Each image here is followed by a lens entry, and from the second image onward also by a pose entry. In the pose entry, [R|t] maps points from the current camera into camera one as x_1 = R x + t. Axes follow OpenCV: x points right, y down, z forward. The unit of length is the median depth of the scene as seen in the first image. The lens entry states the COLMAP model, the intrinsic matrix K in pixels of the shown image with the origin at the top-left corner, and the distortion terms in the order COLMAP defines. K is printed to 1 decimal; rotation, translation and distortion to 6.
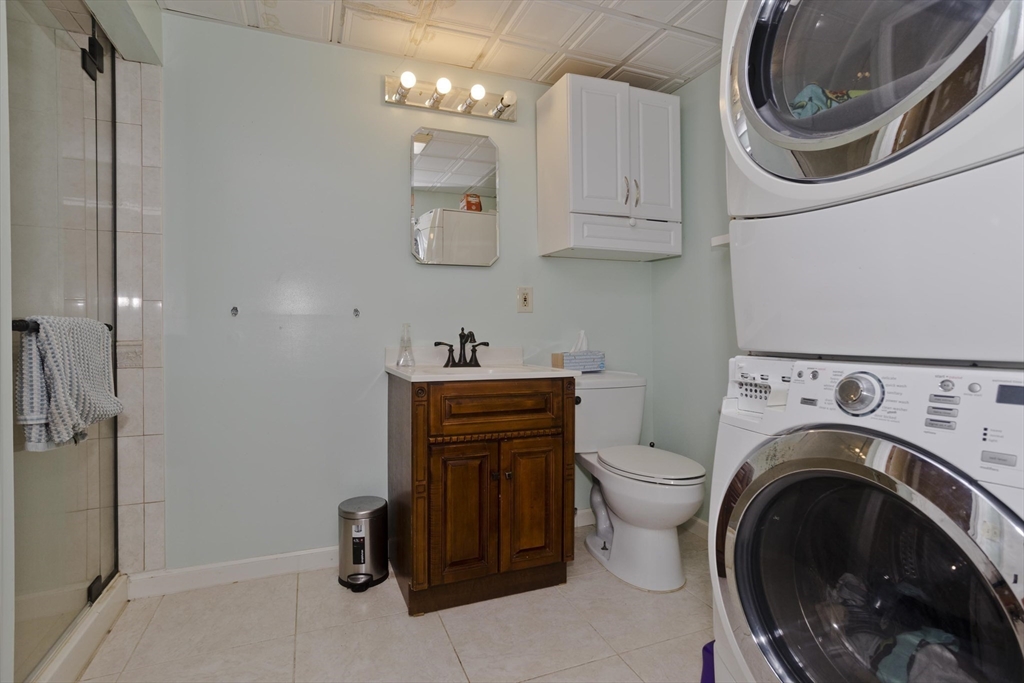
lens RADIAL K [[507.9, 0, 509.1], [0, 507.9, 338.0], [0, 0, 1]] dist [-0.033839, 0.015346]
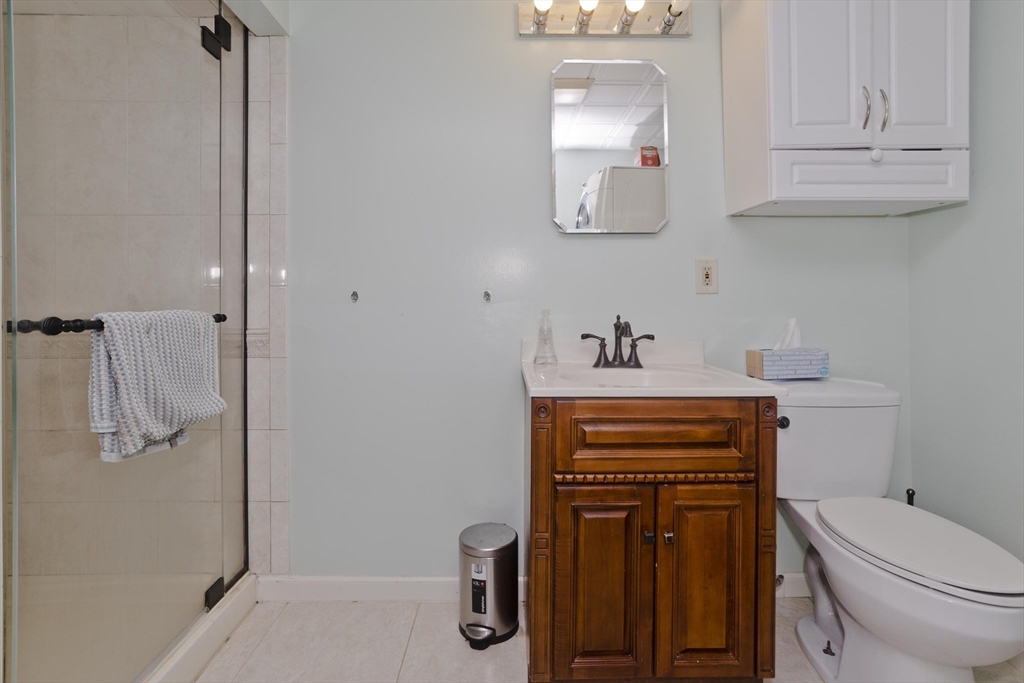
lens RADIAL K [[507.9, 0, 531.7], [0, 507.9, 300.7], [0, 0, 1]] dist [-0.033839, 0.015346]
pose [[0.939807, -0.000041, -0.341707, 0.053109], [-0.003305, 0.999952, -0.009210, -0.039920], [0.341691, 0.009785, 0.939762, 0.276002]]
